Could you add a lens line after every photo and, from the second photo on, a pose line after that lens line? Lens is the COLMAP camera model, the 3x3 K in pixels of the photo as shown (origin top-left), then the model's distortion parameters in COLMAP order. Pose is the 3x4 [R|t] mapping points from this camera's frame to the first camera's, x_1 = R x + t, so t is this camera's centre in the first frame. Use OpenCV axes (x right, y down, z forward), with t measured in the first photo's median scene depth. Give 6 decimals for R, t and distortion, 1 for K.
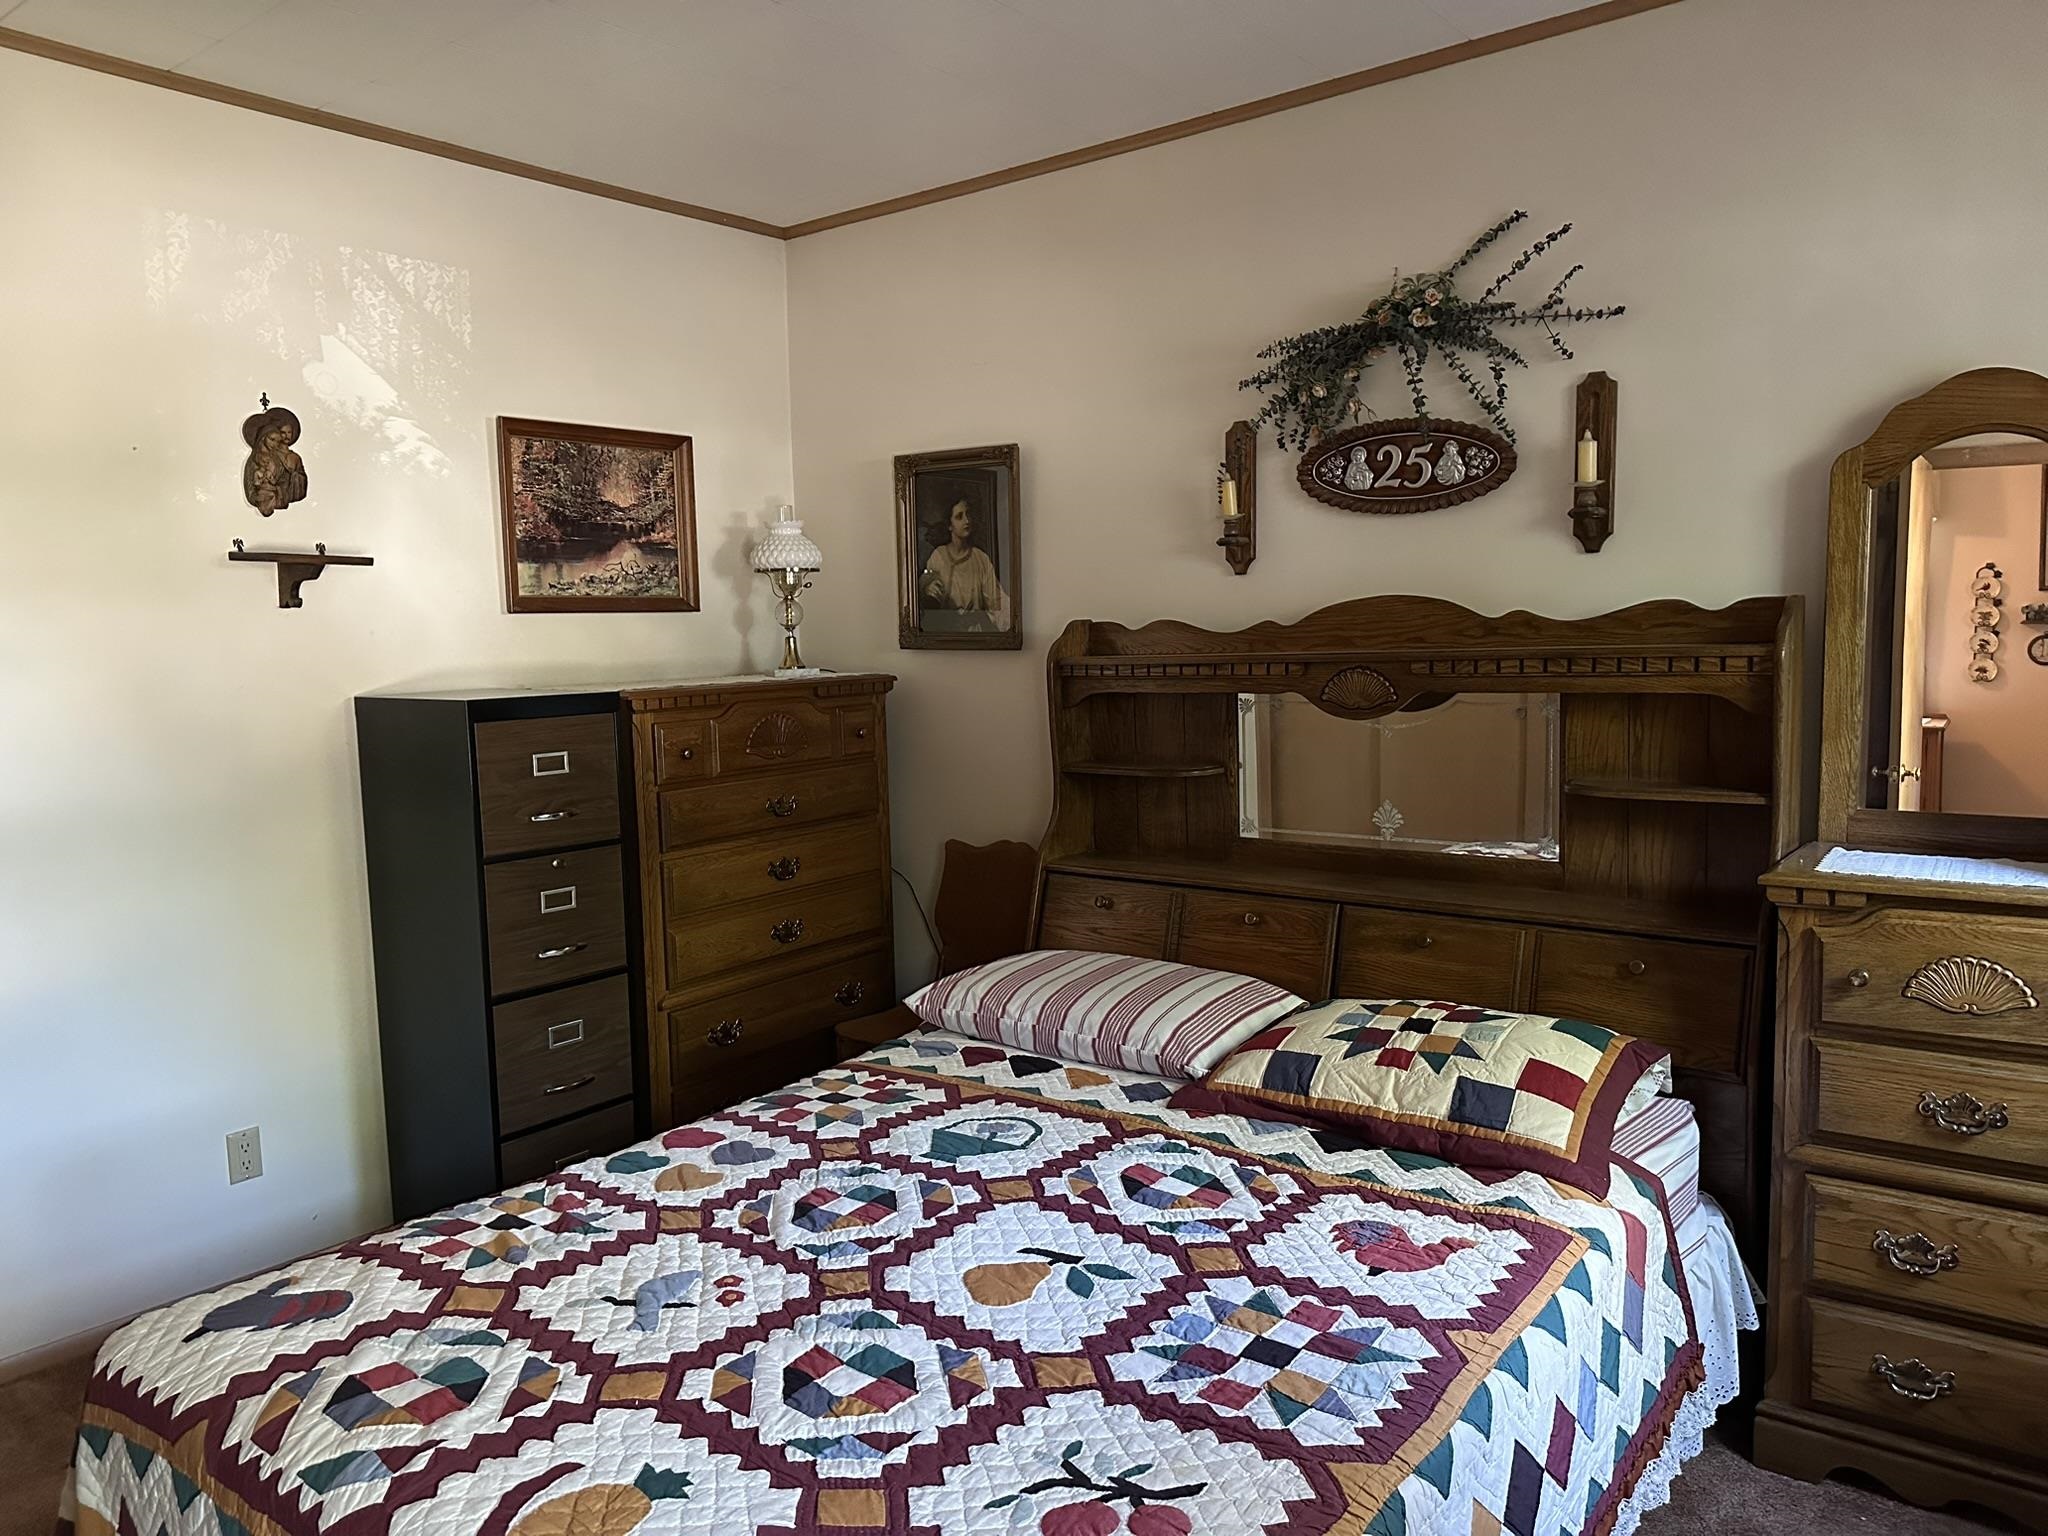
lens RADIAL K [[1429.4, 0, 1024.8], [0, 1429.4, 761.5], [0, 0, 1]] dist [0.085309, -0.102993]
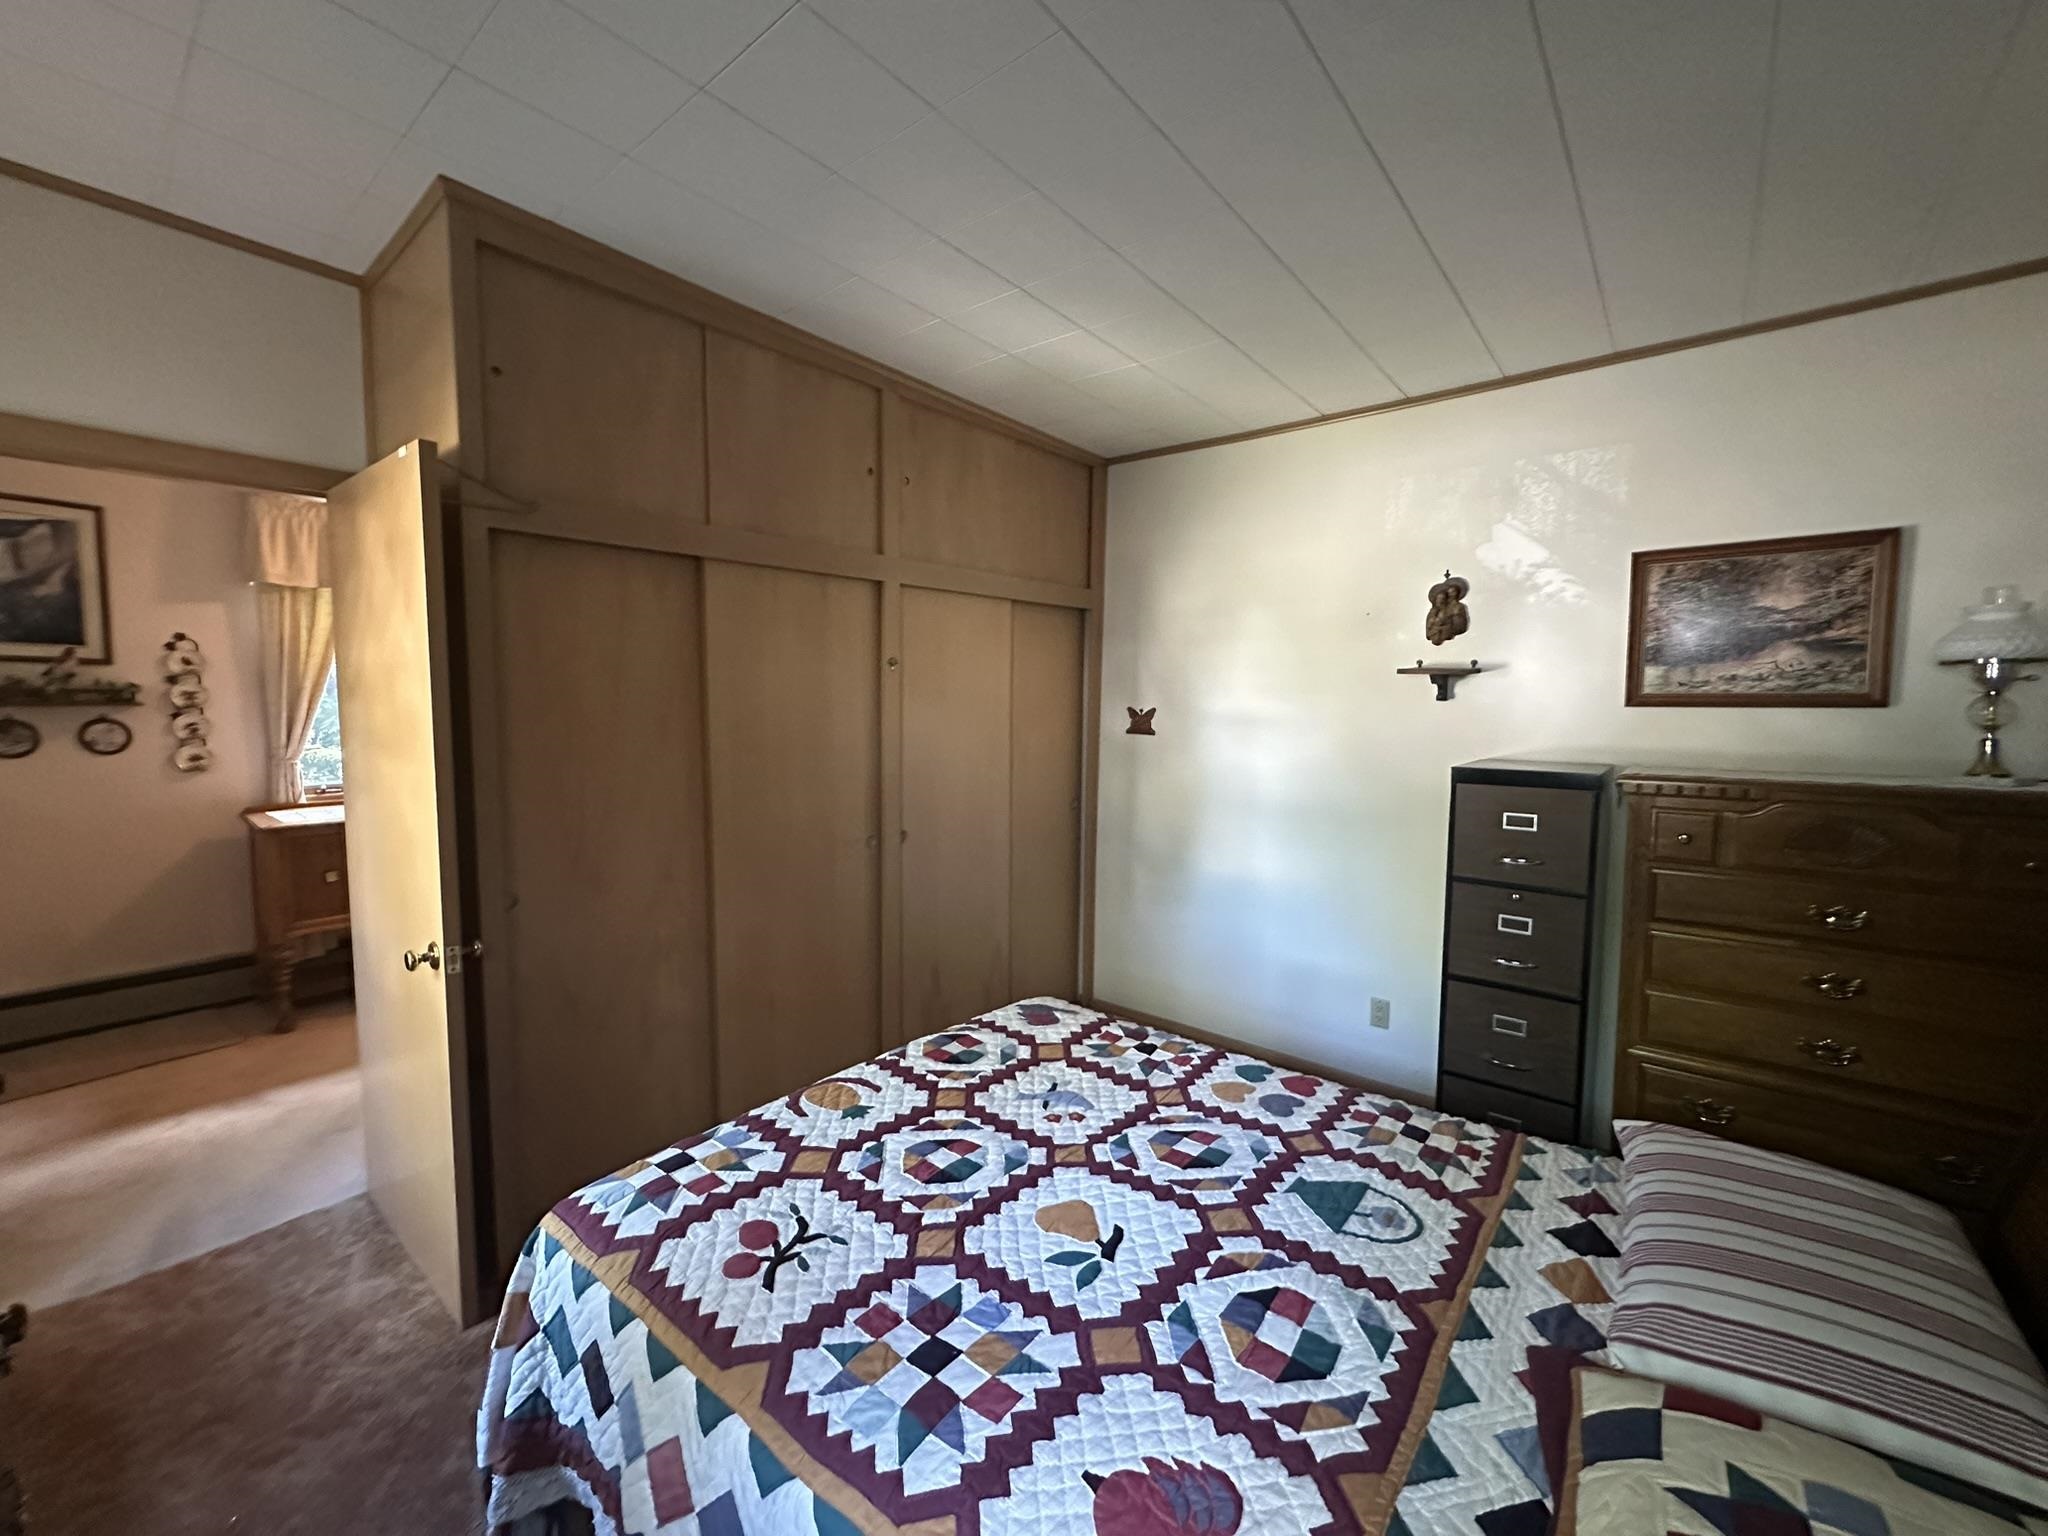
lens RADIAL K [[819.1, 0, 1020.5], [0, 819.1, 759.8], [0, 0, 1]] dist [-0.001480, -0.001104]
pose [[-0.024191, 0.091863, -0.995478, 0.590841], [-0.101751, 0.990372, 0.093865, -0.109927], [0.994516, 0.103561, -0.014611, 0.768291]]
